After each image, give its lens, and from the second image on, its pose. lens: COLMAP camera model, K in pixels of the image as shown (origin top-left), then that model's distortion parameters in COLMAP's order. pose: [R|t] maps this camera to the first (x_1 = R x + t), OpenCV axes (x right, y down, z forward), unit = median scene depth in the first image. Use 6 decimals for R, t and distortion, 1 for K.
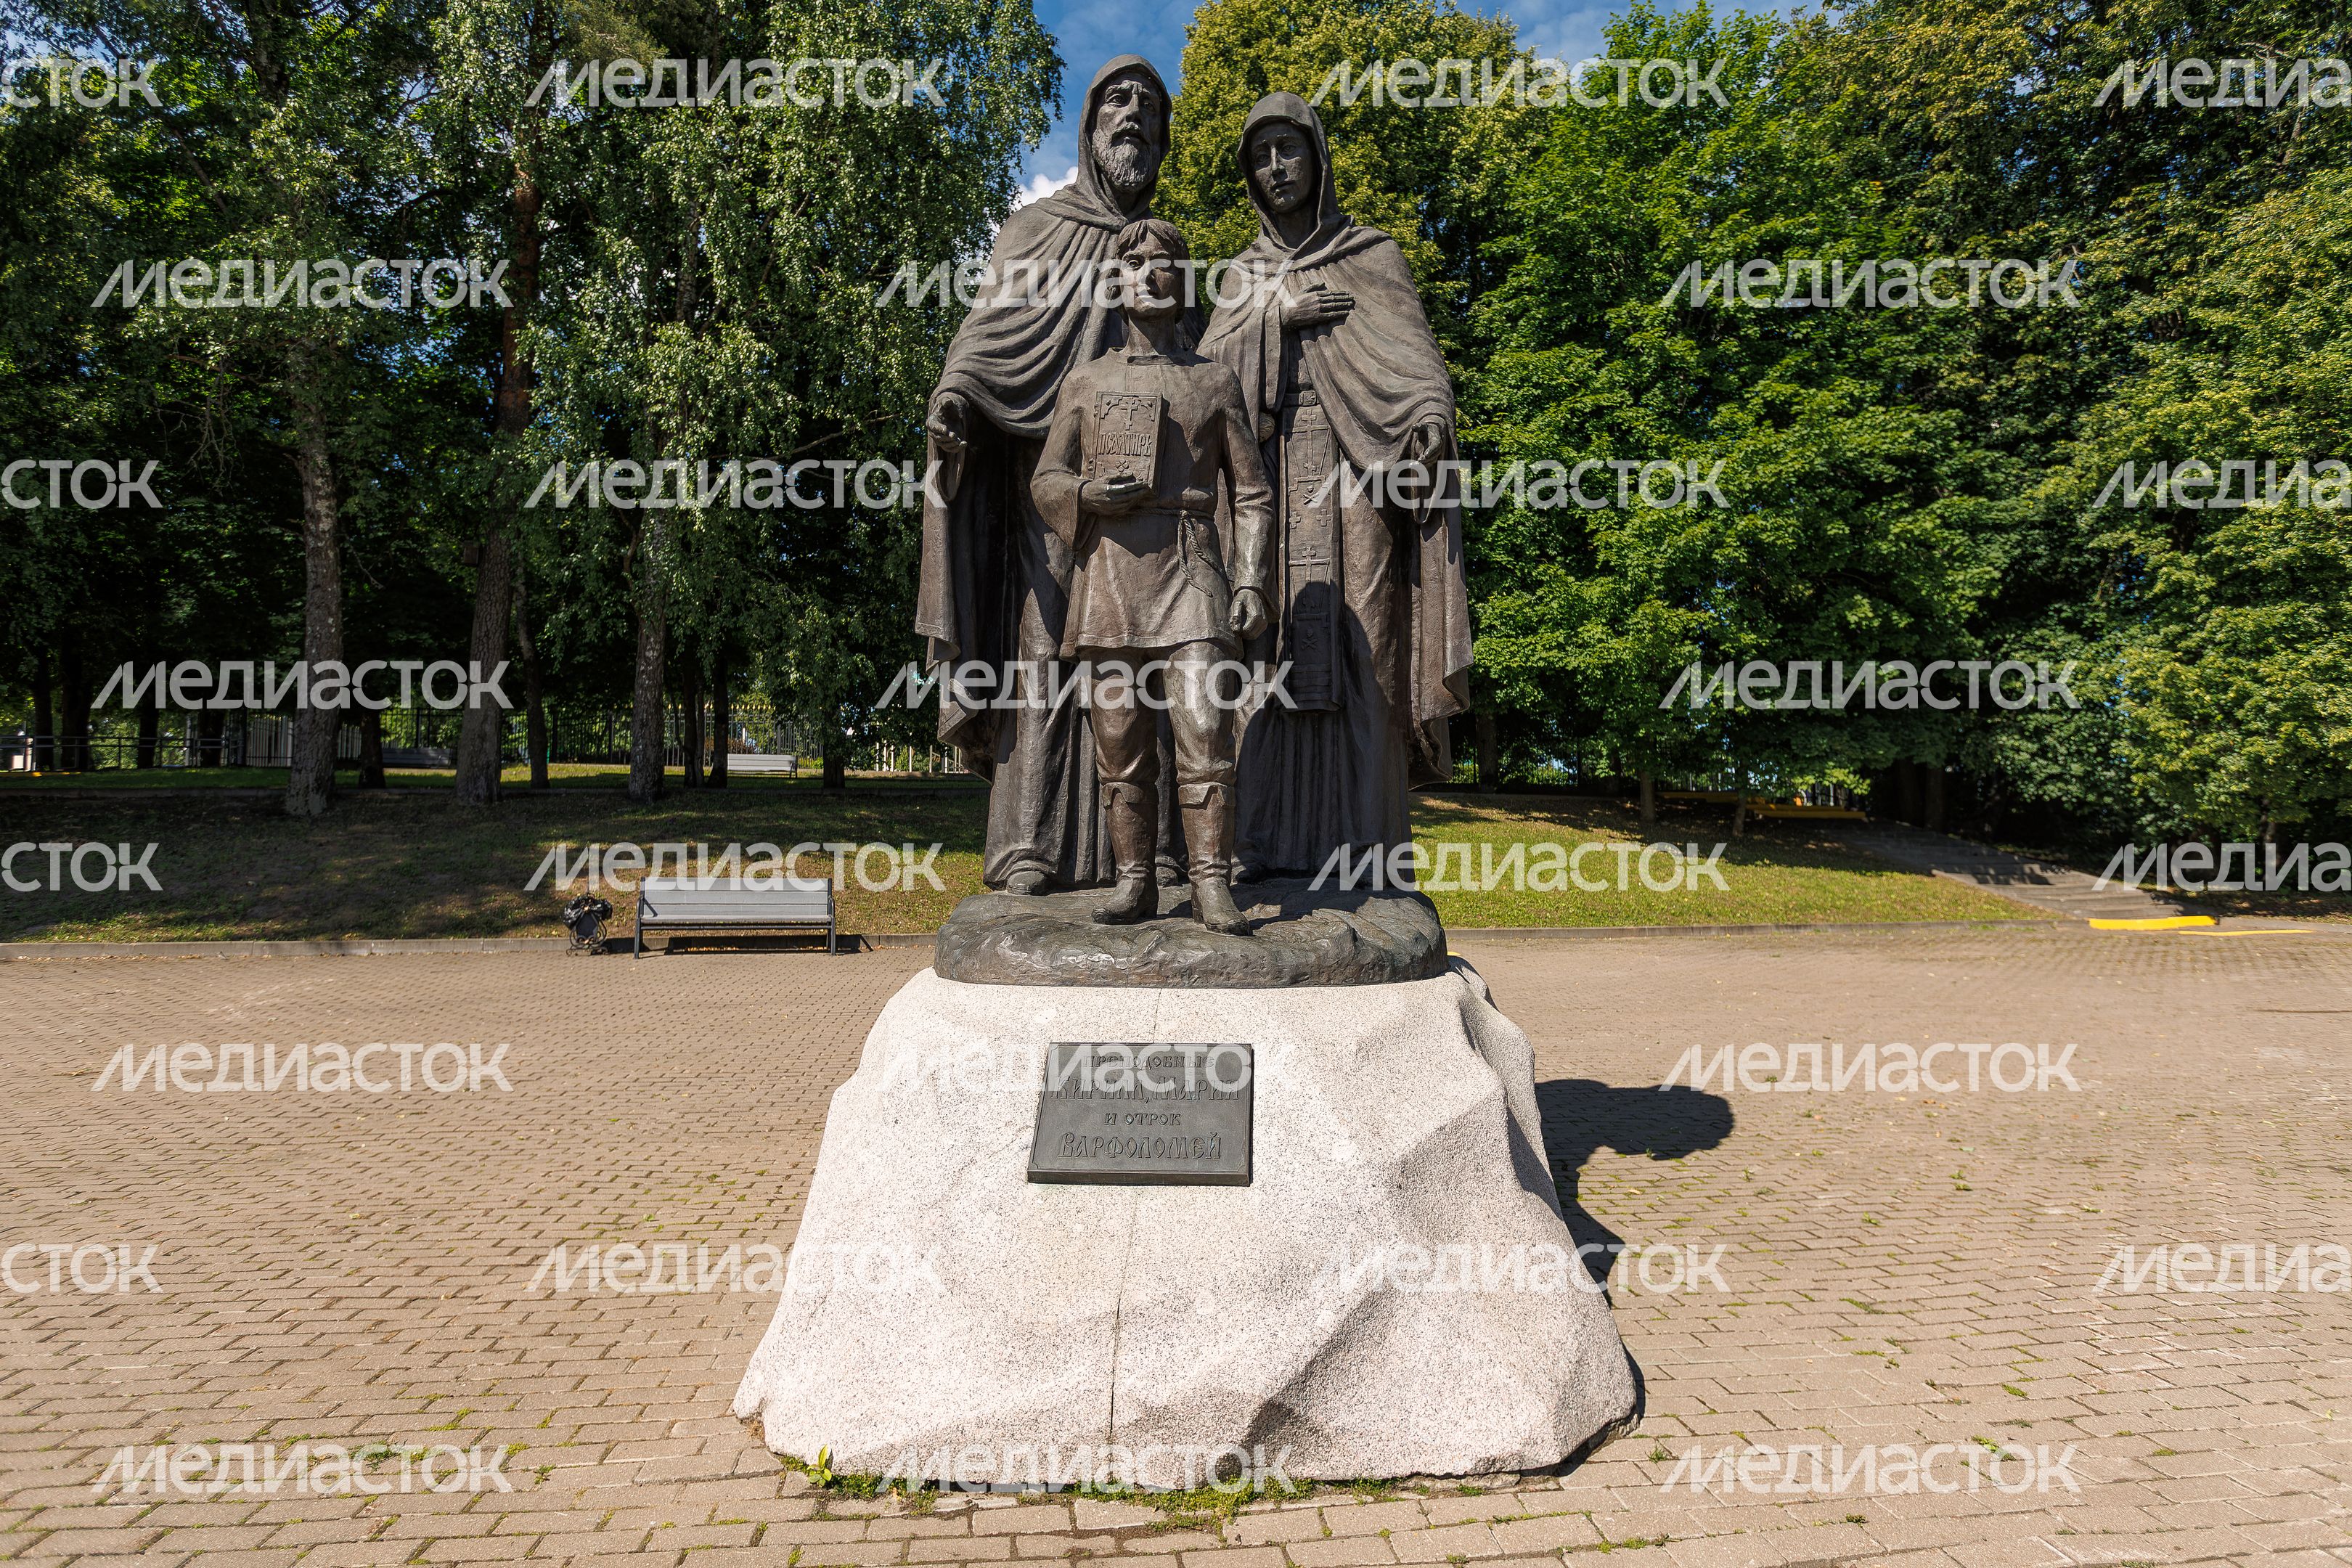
lens RADIAL K [[1288.5, 0, 1174.1], [0, 1288.5, 802.7], [0, 0, 1]] dist [0.000501, -0.003244]
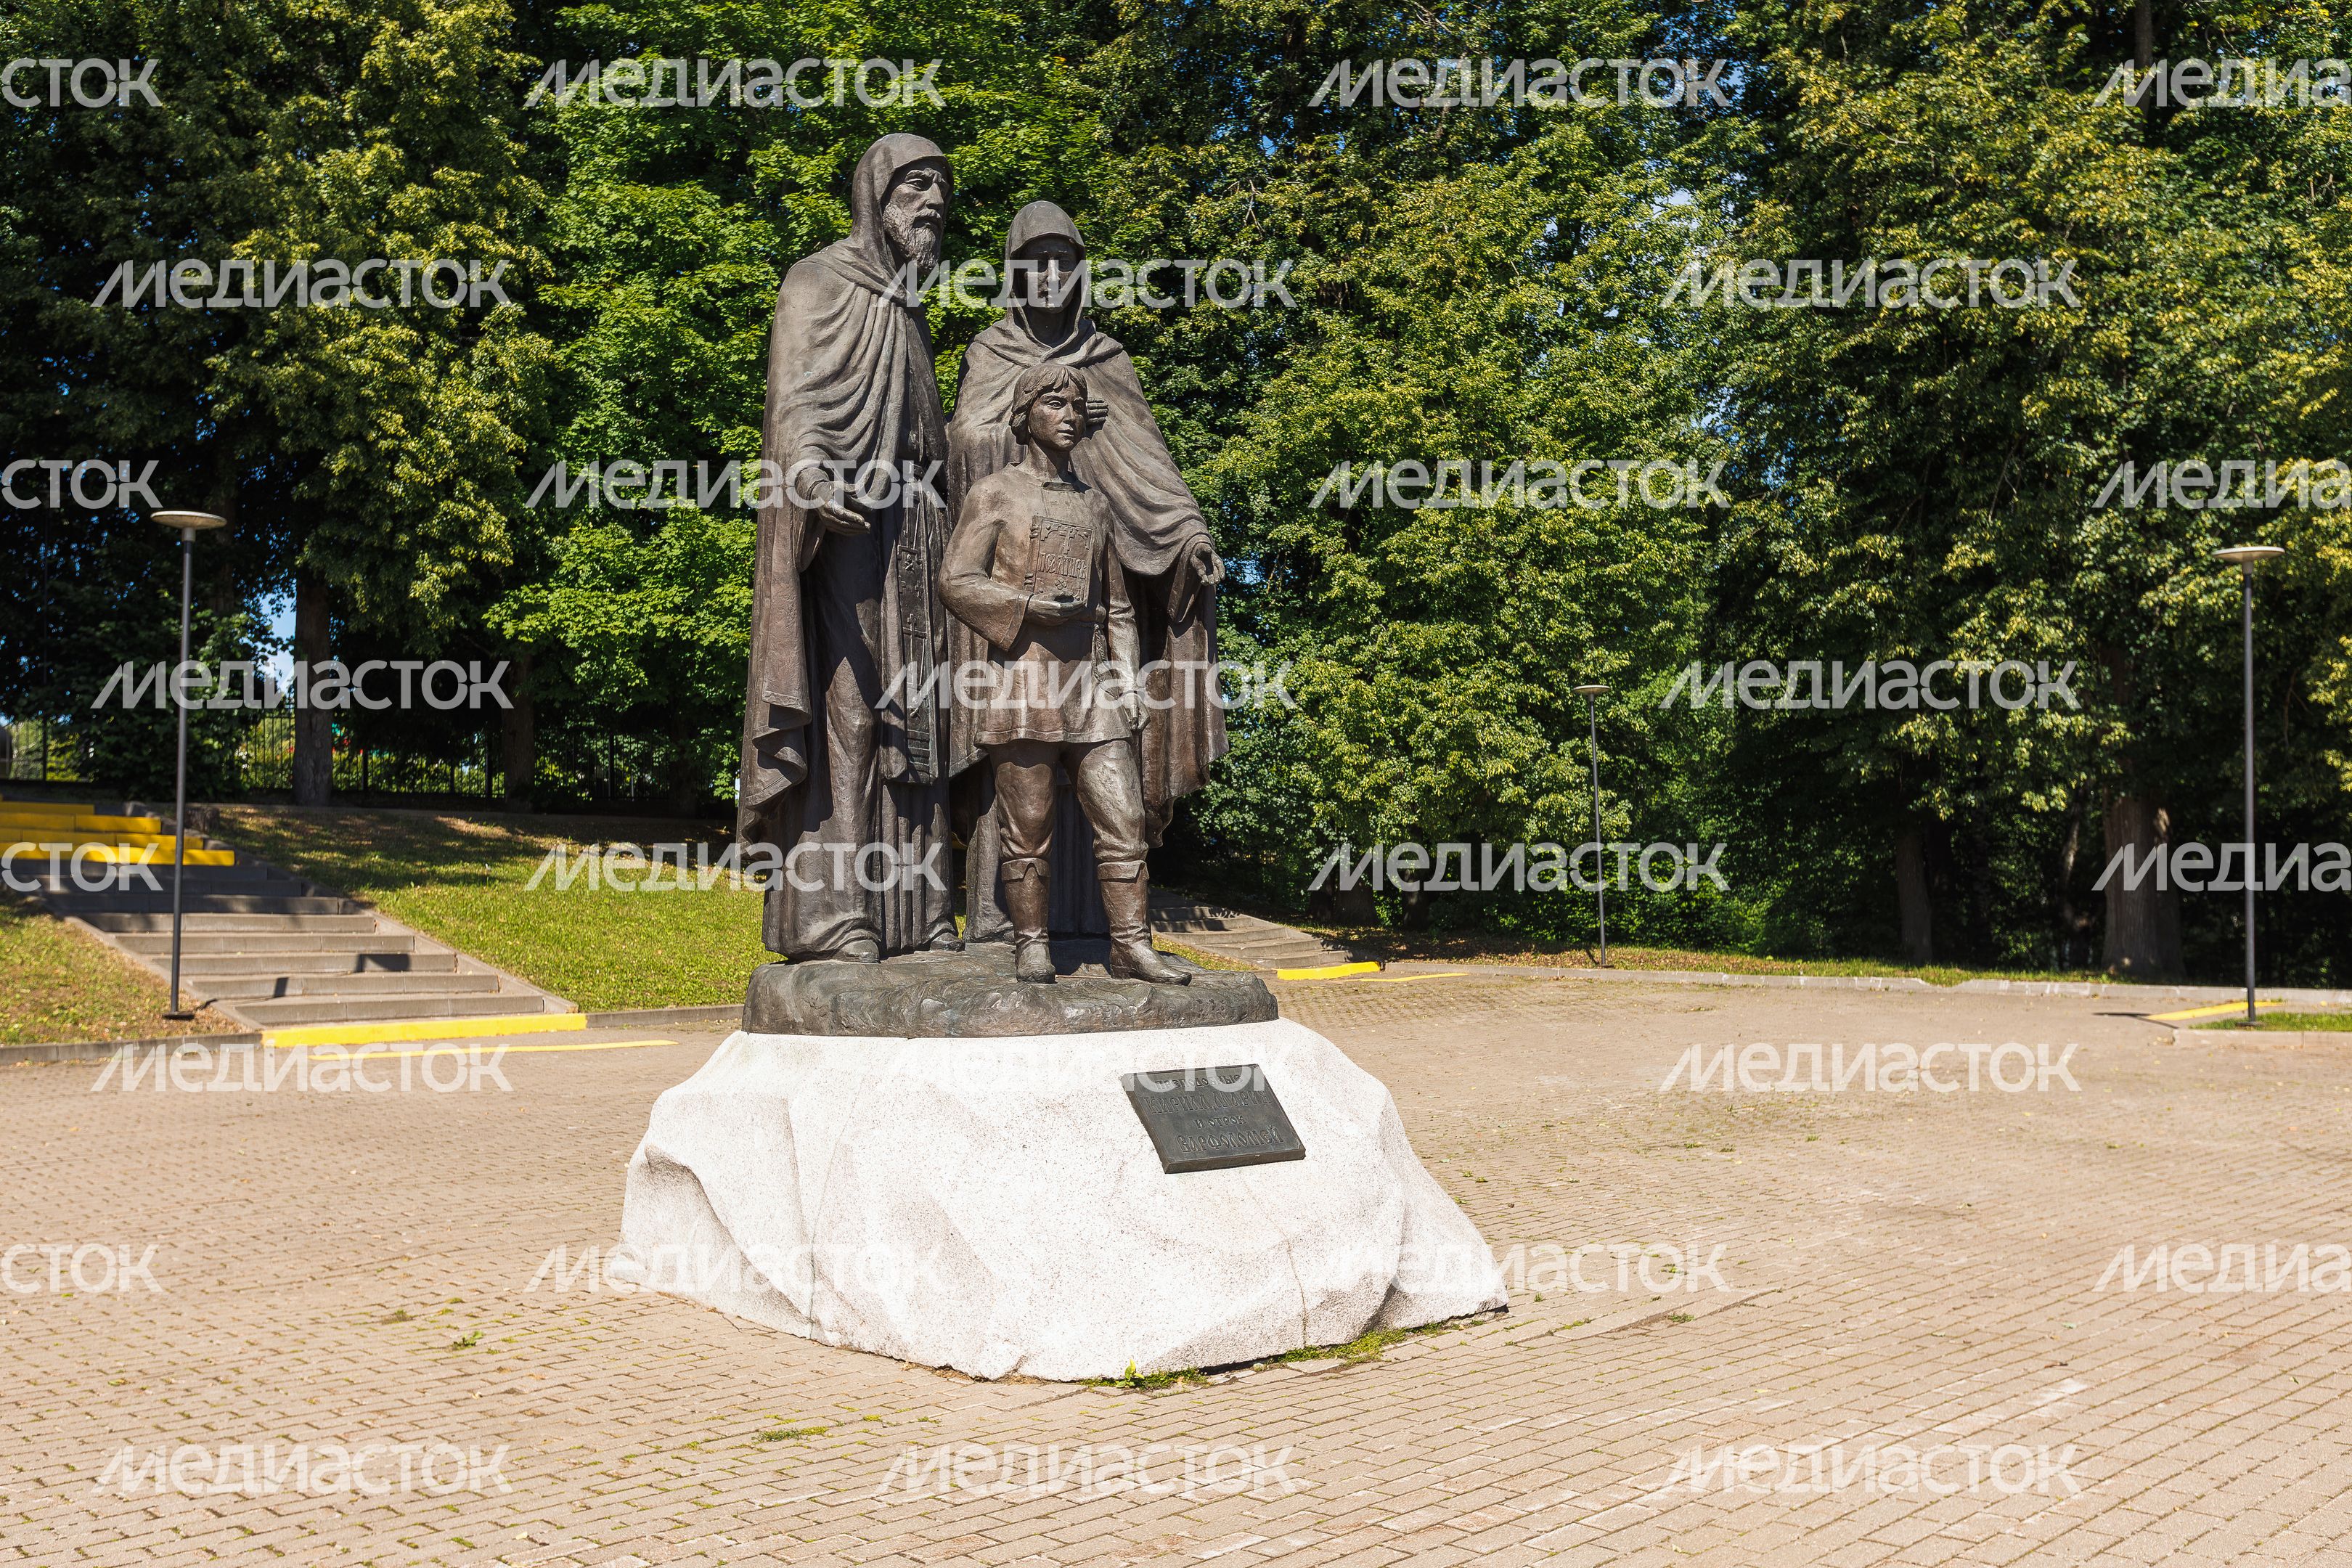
lens RADIAL K [[2089.8, 0, 1176.1], [0, 2089.8, 782.0], [0, 0, 1]] dist [-0.014158, -0.001079]
pose [[0.805712, 0.018544, 0.592017, -0.184058], [-0.009021, 0.999778, -0.019040, -0.008789], [-0.592238, 0.010000, 0.805701, -0.097904]]
